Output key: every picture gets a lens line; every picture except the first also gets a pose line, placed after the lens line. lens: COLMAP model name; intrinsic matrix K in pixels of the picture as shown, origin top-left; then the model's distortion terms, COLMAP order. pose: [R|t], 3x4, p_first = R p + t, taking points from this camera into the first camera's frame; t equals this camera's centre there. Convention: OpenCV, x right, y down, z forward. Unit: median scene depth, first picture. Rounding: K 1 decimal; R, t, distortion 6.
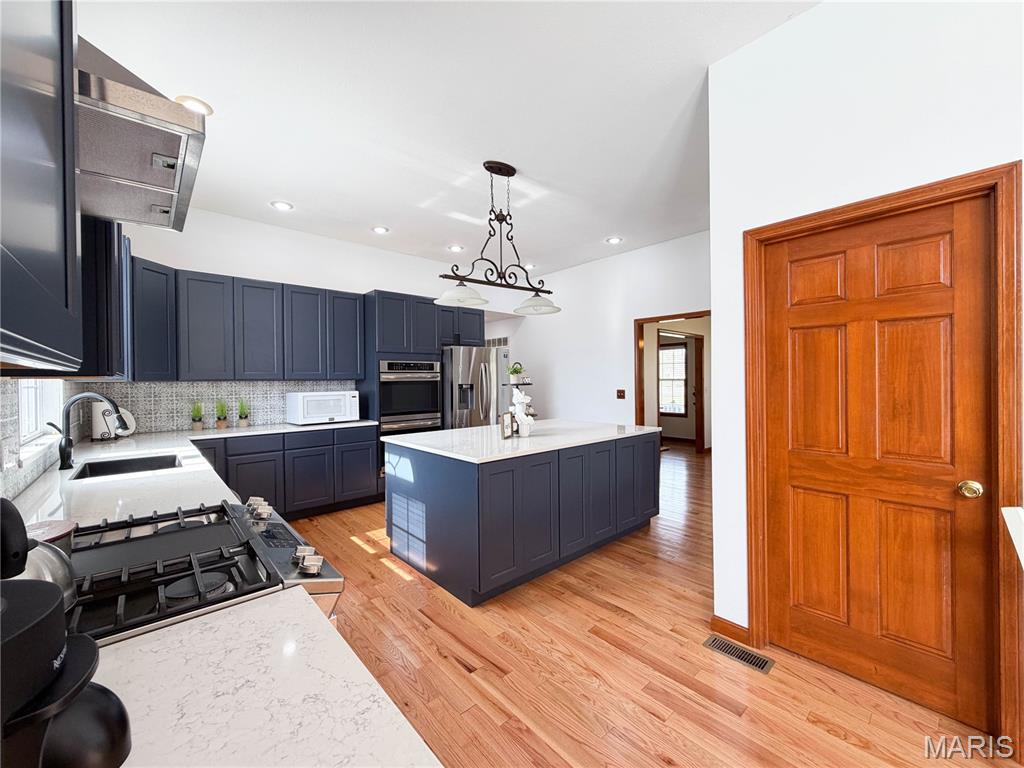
lens RADIAL K [[408.4, 0, 512.8], [0, 408.4, 381.3], [0, 0, 1]] dist [0.002594, 0.000129]
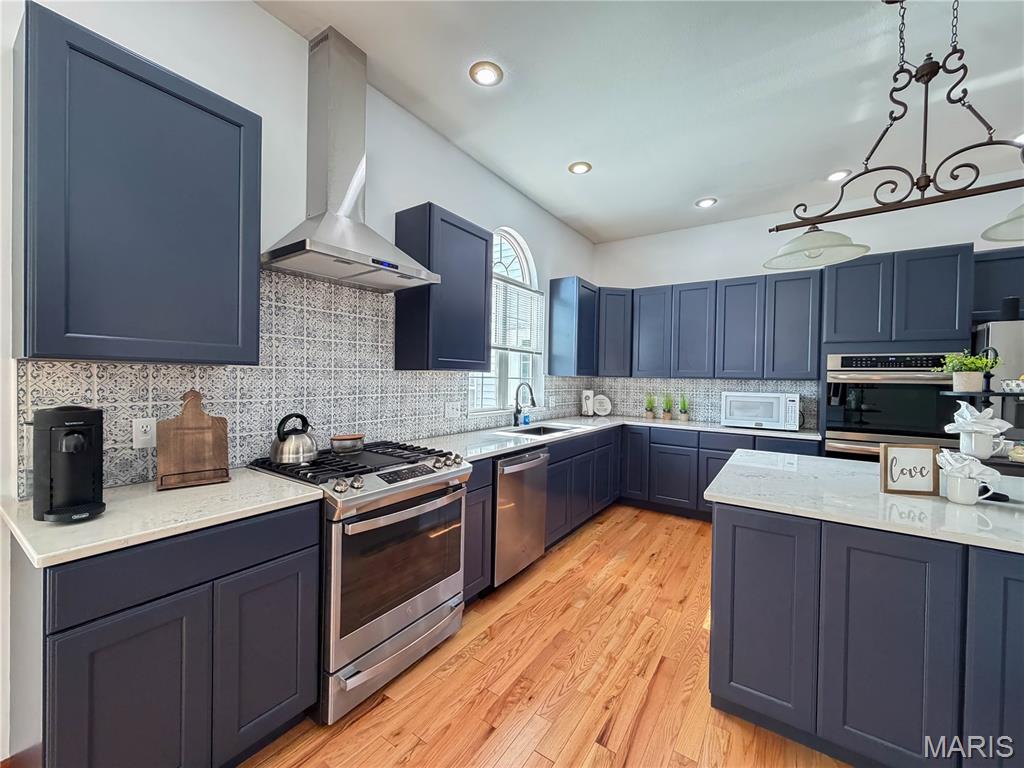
lens RADIAL K [[408.4, 0, 506.7], [0, 408.4, 380.7], [0, 0, 1]] dist [0.002594, 0.000129]
pose [[0.241285, 0.022331, -0.970197, 0.353193], [-0.025877, 0.999528, 0.016570, -0.000827], [0.970109, 0.021107, 0.241749, 0.356599]]
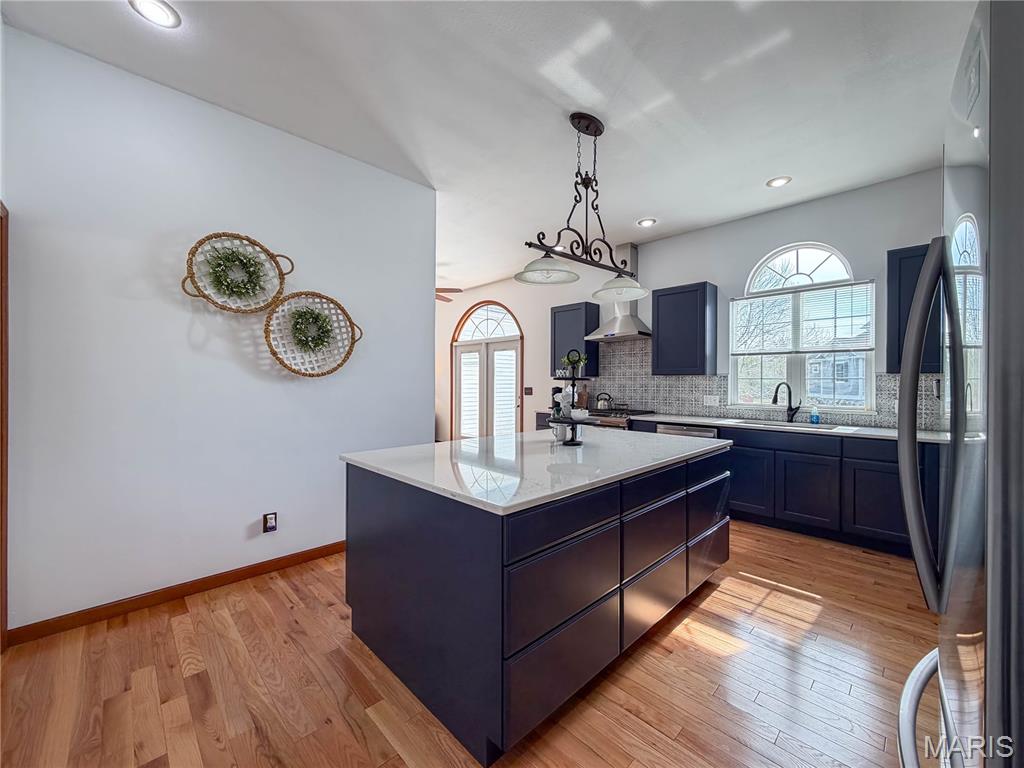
lens RADIAL K [[408.4, 0, 510.7], [0, 408.4, 382.8], [0, 0, 1]] dist [0.002594, 0.000129]
pose [[-0.999234, 0.004812, -0.038835, 0.161674], [0.004561, 0.999968, 0.006545, 0.011308], [0.038866, 0.006363, -0.999224, 1.839802]]
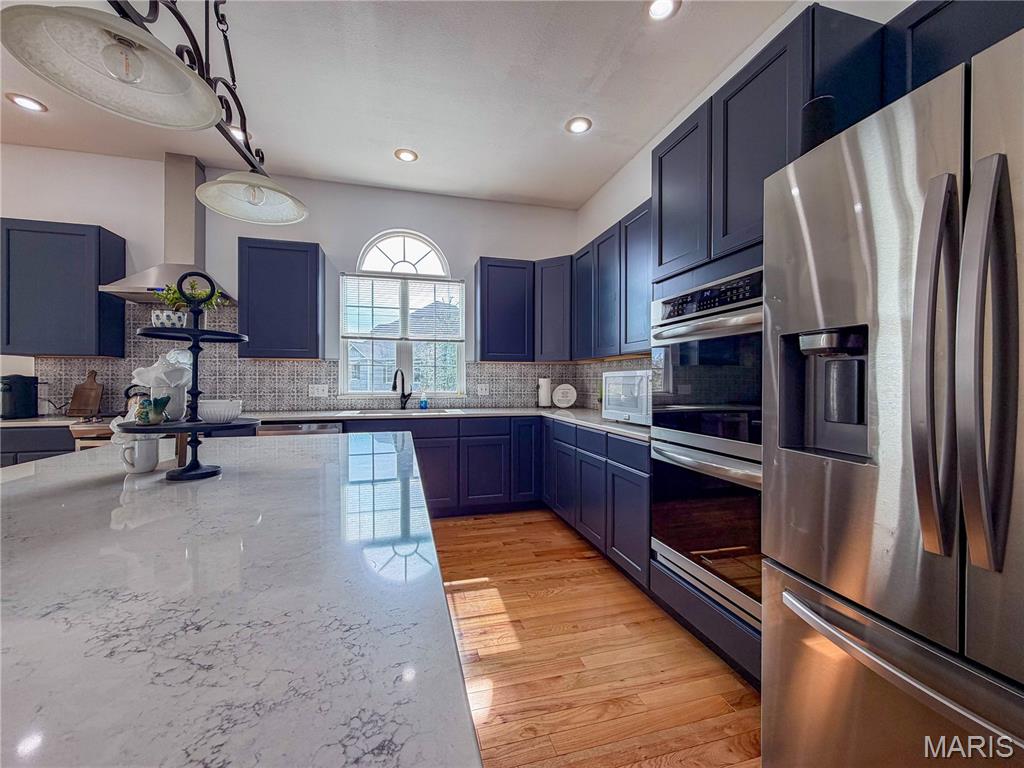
lens RADIAL K [[408.4, 0, 511.9], [0, 408.4, 380.8], [0, 0, 1]] dist [0.002594, 0.000129]
pose [[-0.447839, 0.007016, -0.894087, 0.211595], [-0.000764, 0.999966, 0.008229, 0.046871], [0.894114, 0.004368, -0.447818, 1.477123]]
